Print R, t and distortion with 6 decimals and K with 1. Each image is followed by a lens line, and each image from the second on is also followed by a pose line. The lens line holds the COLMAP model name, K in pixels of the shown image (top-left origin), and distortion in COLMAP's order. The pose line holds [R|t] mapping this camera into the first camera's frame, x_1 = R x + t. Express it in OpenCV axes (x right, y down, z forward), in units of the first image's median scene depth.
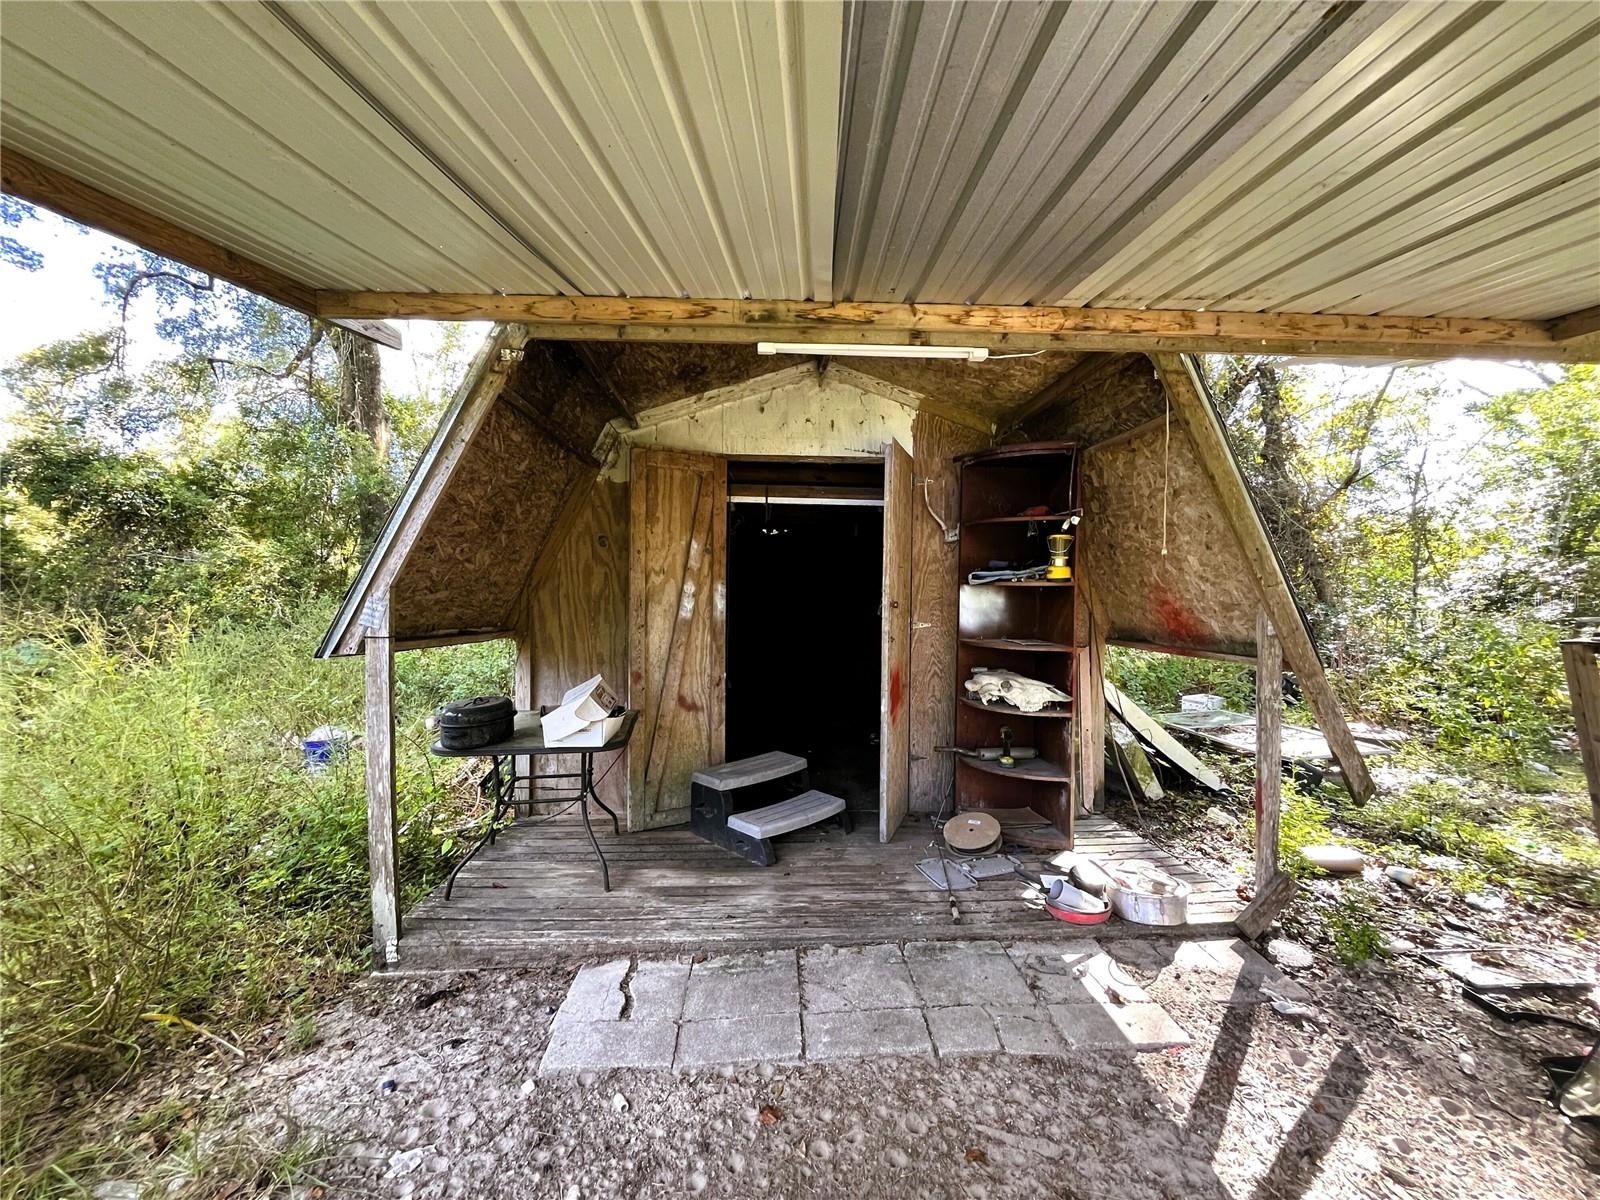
lens RADIAL K [[644.7, 0, 798.7], [0, 644.7, 598.6], [0, 0, 1]] dist [0.000751, 0.000027]
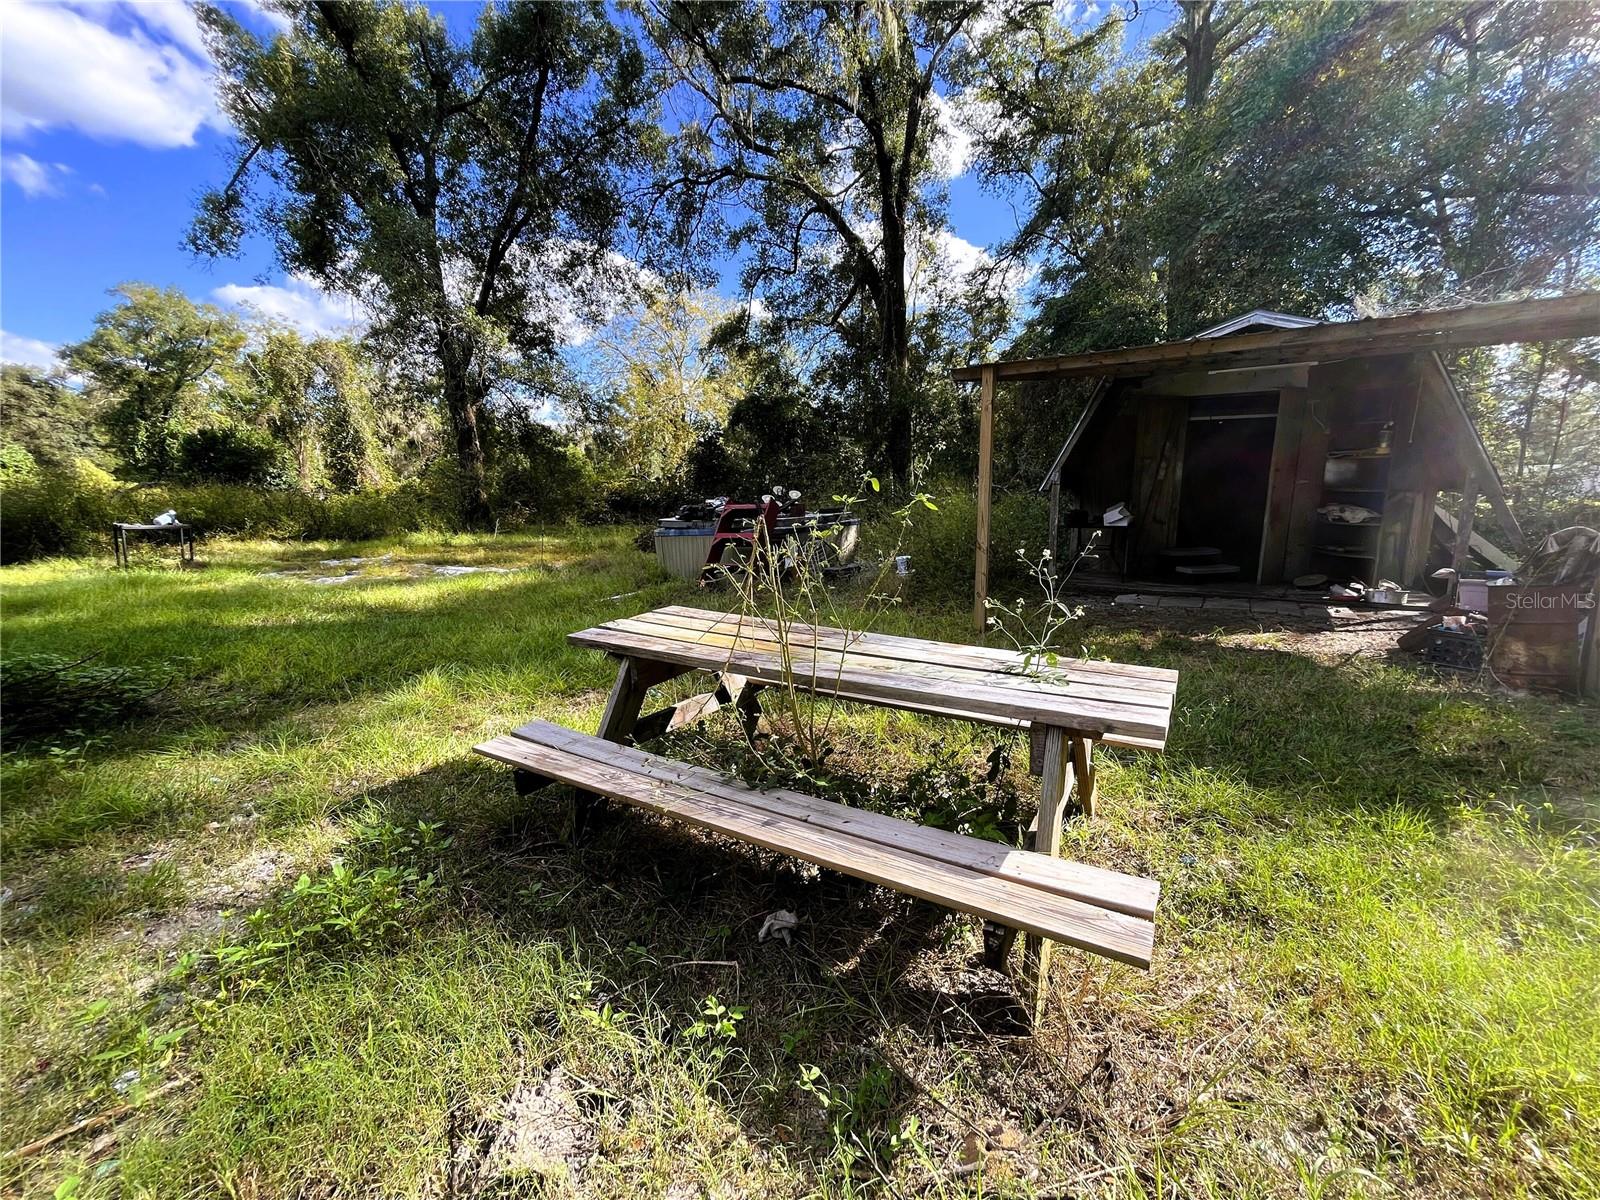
lens RADIAL K [[644.7, 0, 800.7], [0, 644.7, 603.8], [0, 0, 1]] dist [0.000751, 0.000027]
pose [[0.816792, 0.091493, -0.569631, 0.106917], [0.015828, 0.983420, 0.180652, 0.030727], [0.576715, -0.156571, 0.801802, -1.466254]]
